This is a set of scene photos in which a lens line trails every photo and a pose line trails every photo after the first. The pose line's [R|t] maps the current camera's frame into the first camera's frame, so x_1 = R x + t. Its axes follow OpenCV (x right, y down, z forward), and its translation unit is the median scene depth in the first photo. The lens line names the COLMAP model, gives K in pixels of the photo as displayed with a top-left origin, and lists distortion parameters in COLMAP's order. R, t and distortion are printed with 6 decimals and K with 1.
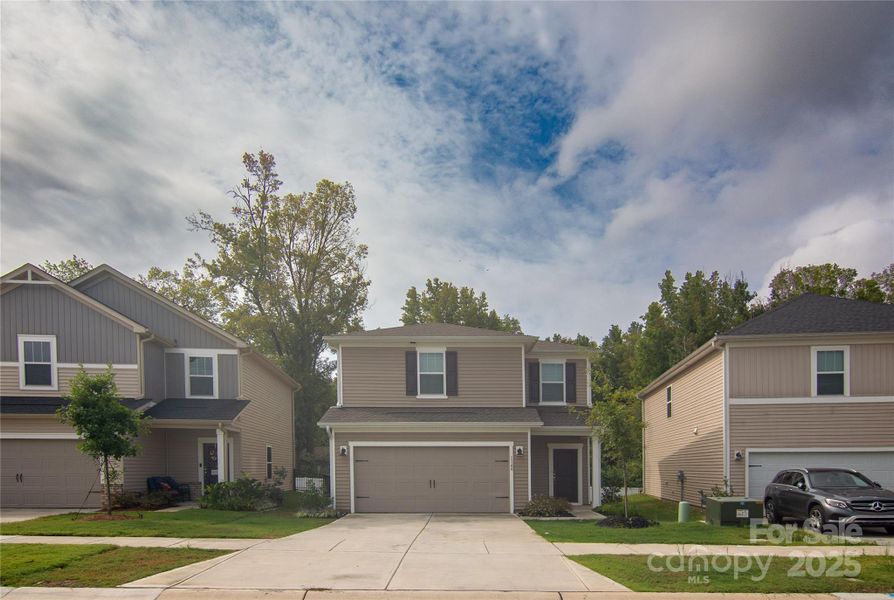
lens RADIAL K [[450.5, 0, 447.0], [0, 450.5, 300.0], [0, 0, 1]] dist [-0.013360, -0.000270]
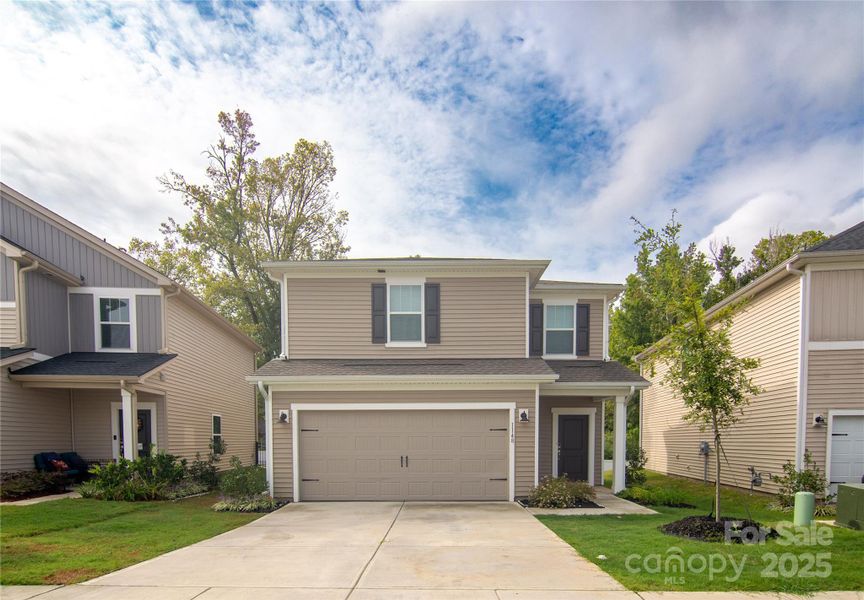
lens RADIAL K [[345.4, 0, 441.7], [0, 345.4, 299.1], [0, 0, 1]] dist [-0.000707, -0.005064]
pose [[0.999185, 0.011096, 0.038806, 0.003232], [-0.009880, 0.999458, -0.031391, 0.141462], [-0.039133, 0.030982, 0.998754, 0.374171]]
